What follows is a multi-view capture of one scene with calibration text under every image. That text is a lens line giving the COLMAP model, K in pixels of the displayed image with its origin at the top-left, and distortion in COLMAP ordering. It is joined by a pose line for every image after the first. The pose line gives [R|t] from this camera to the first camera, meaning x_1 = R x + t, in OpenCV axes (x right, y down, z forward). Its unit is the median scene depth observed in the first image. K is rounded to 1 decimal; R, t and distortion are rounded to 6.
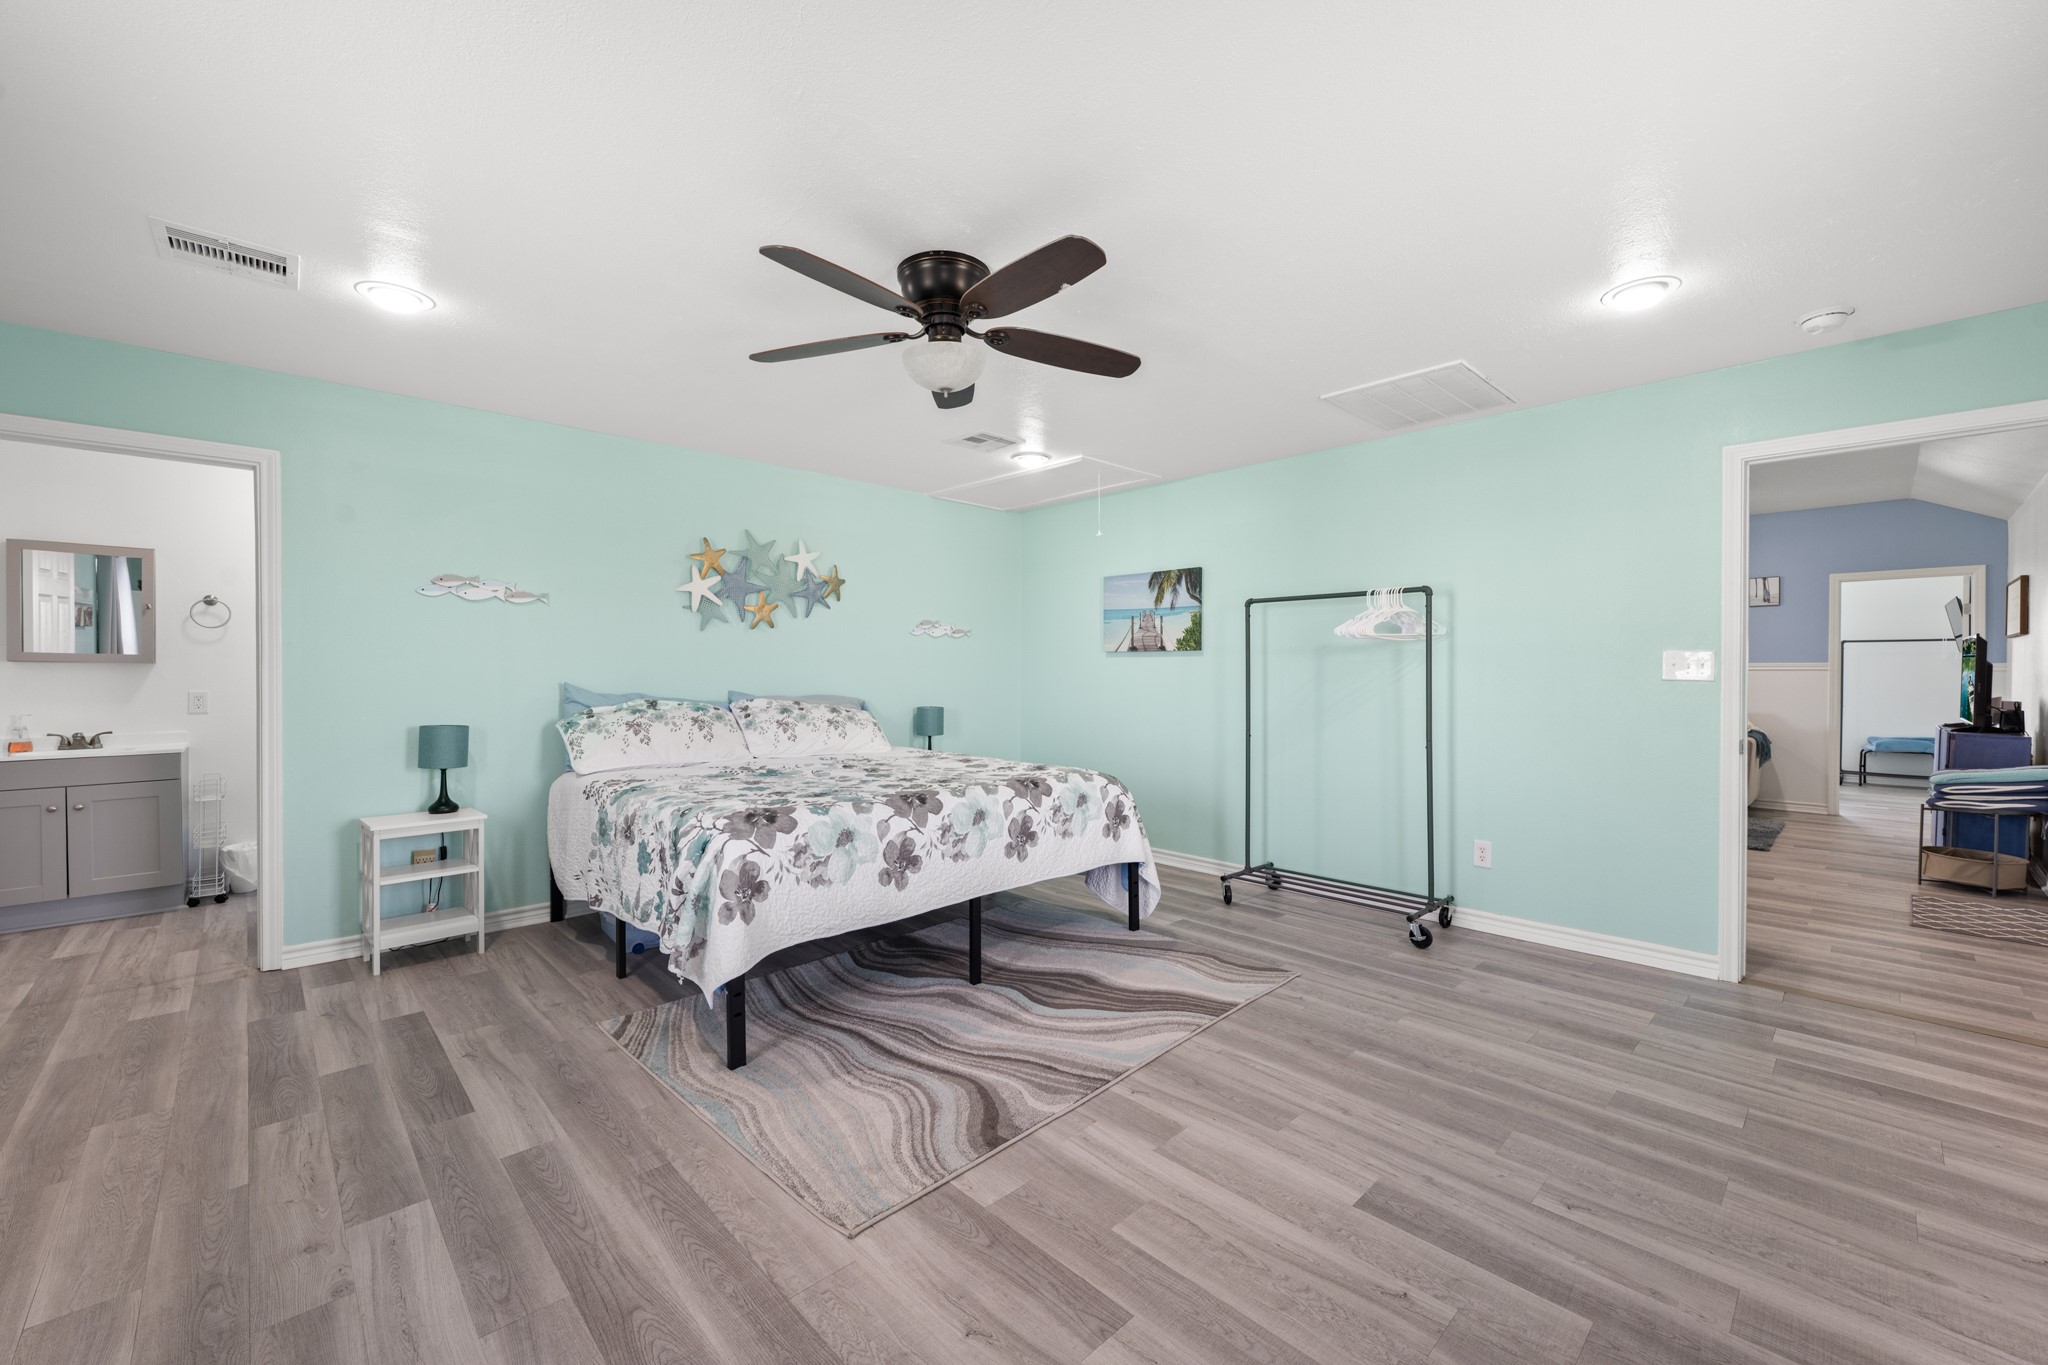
lens RADIAL K [[816.6, 0, 1030.7], [0, 816.6, 679.9], [0, 0, 1]] dist [-0.001541, 0.000621]
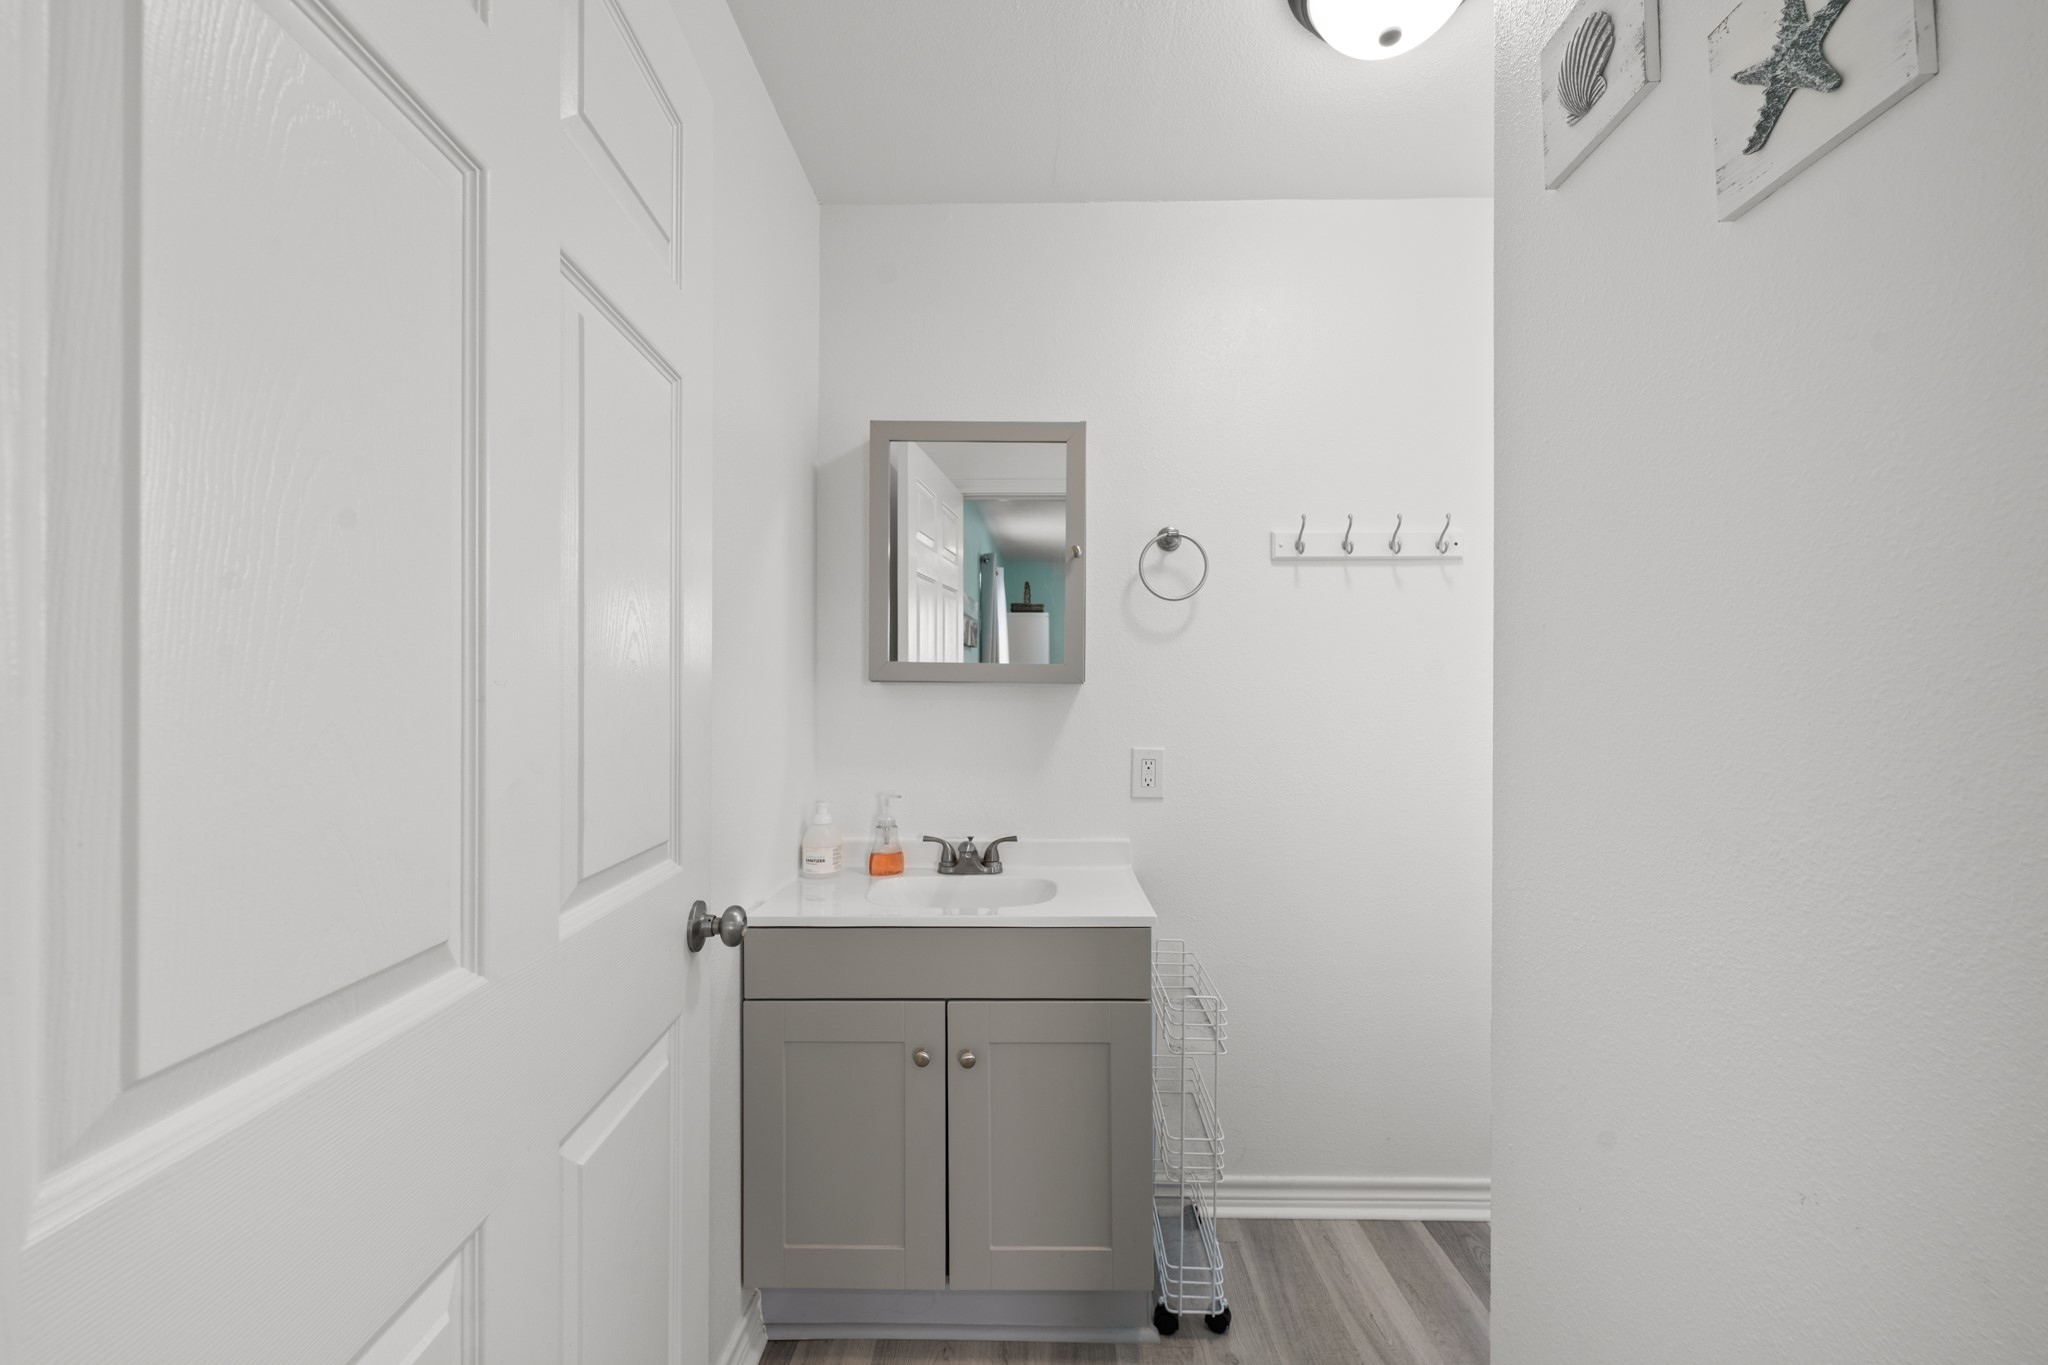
lens RADIAL K [[816.6, 0, 1023.8], [0, 816.6, 683.4], [0, 0, 1]] dist [-0.001541, 0.000621]
pose [[0.703953, -0.003902, -0.710236, -0.815059], [-0.010706, 0.999813, -0.016104, -0.013981], [0.710166, 0.018940, 0.703779, 0.694957]]
